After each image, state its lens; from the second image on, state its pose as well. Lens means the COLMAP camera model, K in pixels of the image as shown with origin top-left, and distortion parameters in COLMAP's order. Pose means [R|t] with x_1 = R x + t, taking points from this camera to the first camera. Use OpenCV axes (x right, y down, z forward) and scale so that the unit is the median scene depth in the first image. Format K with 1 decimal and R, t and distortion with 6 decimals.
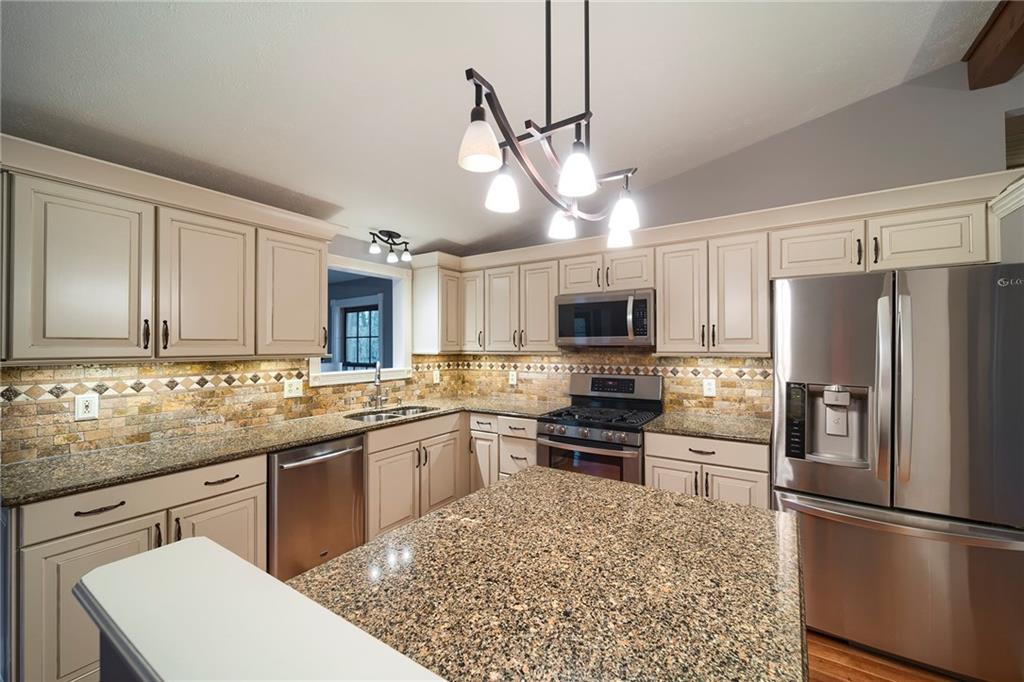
lens RADIAL K [[402.3, 0, 512.0], [0, 402.3, 341.0], [0, 0, 1]] dist [-0.000521, -0.000029]
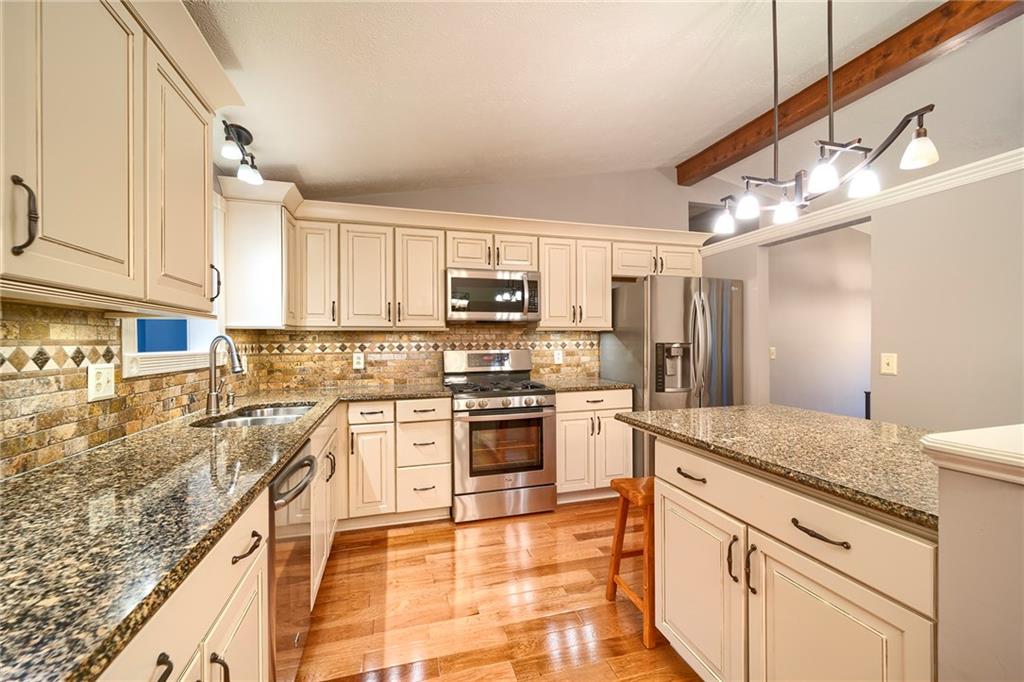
lens RADIAL K [[408.7, 0, 510.1], [0, 408.7, 343.8], [0, 0, 1]] dist [-0.000821, -0.000187]
pose [[0.645286, -0.004198, 0.763930, -0.532458], [-0.002866, 0.999965, 0.007916, 0.059067], [-0.763936, -0.007297, 0.645251, 0.263939]]
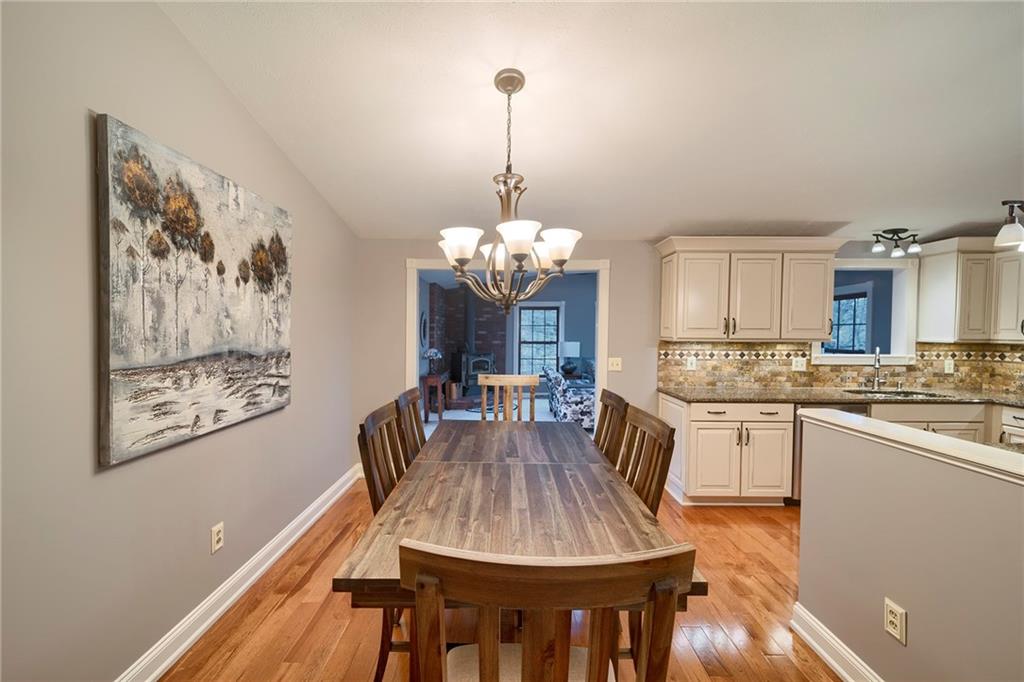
lens RADIAL K [[408.7, 0, 510.1], [0, 408.7, 343.8], [0, 0, 1]] dist [-0.000821, -0.000187]
pose [[0.548537, 0.030812, -0.835558, 0.058961], [0.002833, 0.999247, 0.038707, -0.005966], [0.836121, -0.023599, 0.548037, -0.491970]]
